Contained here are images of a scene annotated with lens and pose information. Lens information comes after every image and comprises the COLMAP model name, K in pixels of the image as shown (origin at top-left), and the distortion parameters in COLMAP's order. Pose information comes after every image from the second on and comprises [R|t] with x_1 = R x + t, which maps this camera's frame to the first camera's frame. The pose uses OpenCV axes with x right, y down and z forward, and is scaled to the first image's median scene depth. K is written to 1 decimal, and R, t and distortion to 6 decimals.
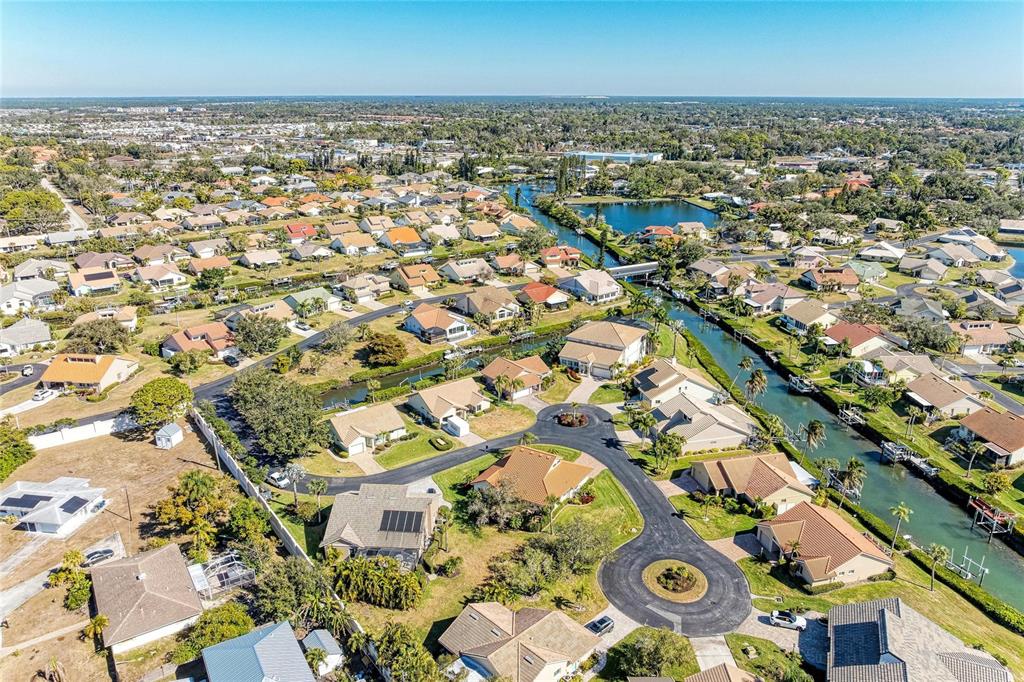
lens RADIAL K [[717.1, 0, 513.5], [0, 717.1, 330.1], [0, 0, 1]] dist [-0.012150, -0.011532]
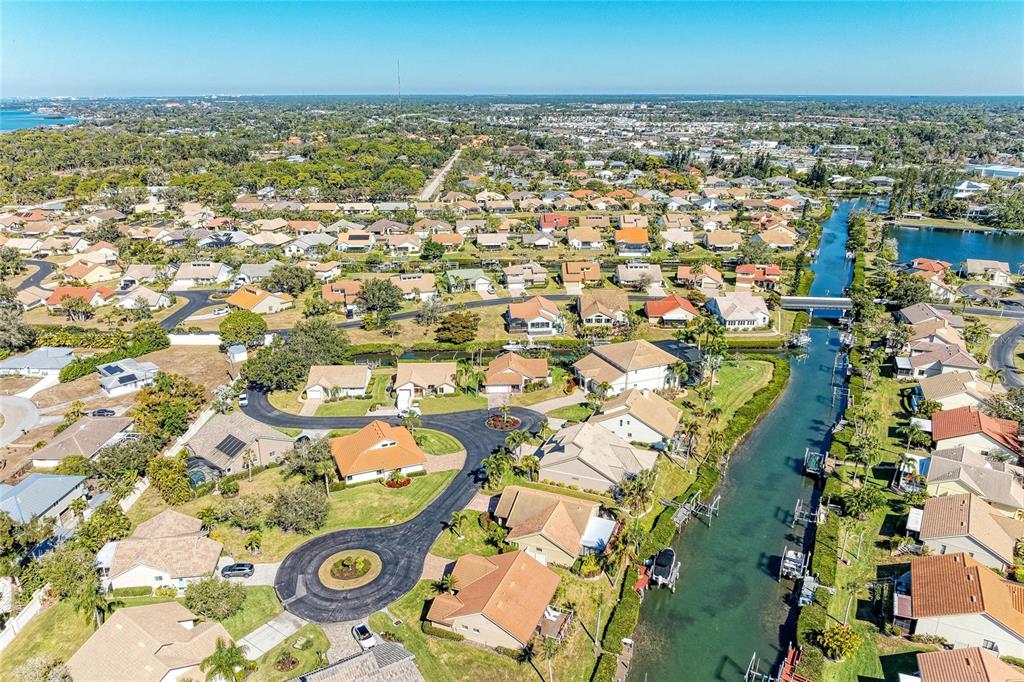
lens RADIAL K [[717.1, 0, 511.2], [0, 717.1, 344.9], [0, 0, 1]] dist [-0.012150, -0.011532]
pose [[0.809221, 0.193575, -0.554698, 0.395523], [-0.182276, 0.980292, 0.076183, -0.036907], [0.558513, 0.039459, 0.828557, 0.113248]]
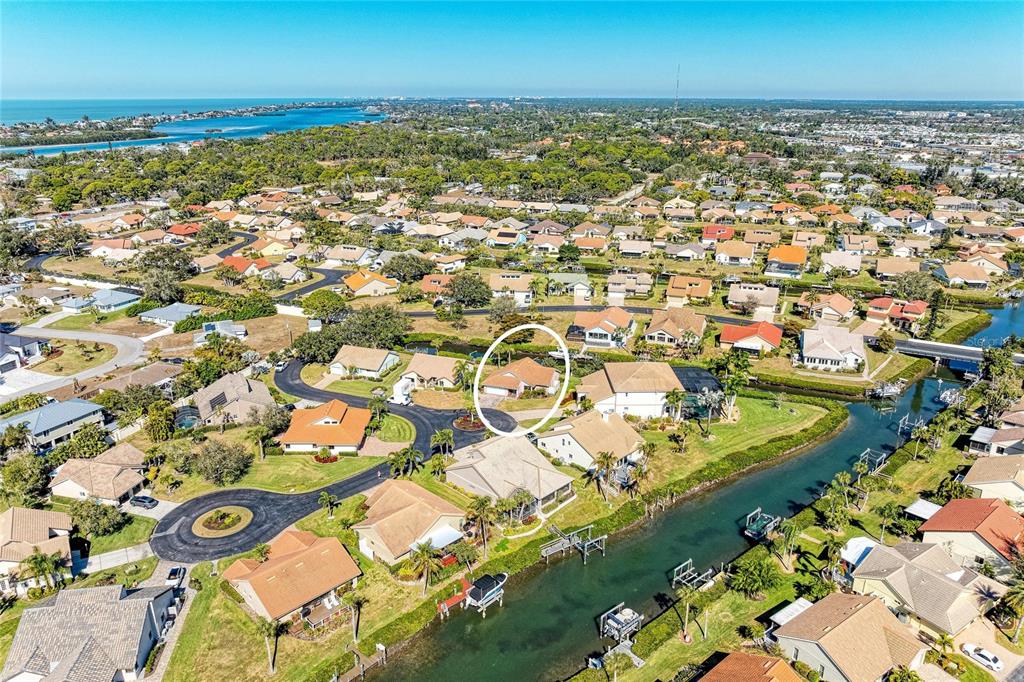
lens RADIAL K [[717.1, 0, 515.4], [0, 717.1, 344.8], [0, 0, 1]] dist [-0.012150, -0.011532]
pose [[0.530908, 0.278771, -0.800265, 0.563311], [-0.267293, 0.951225, 0.154031, -0.094932], [0.804172, 0.132129, 0.579526, 0.289760]]
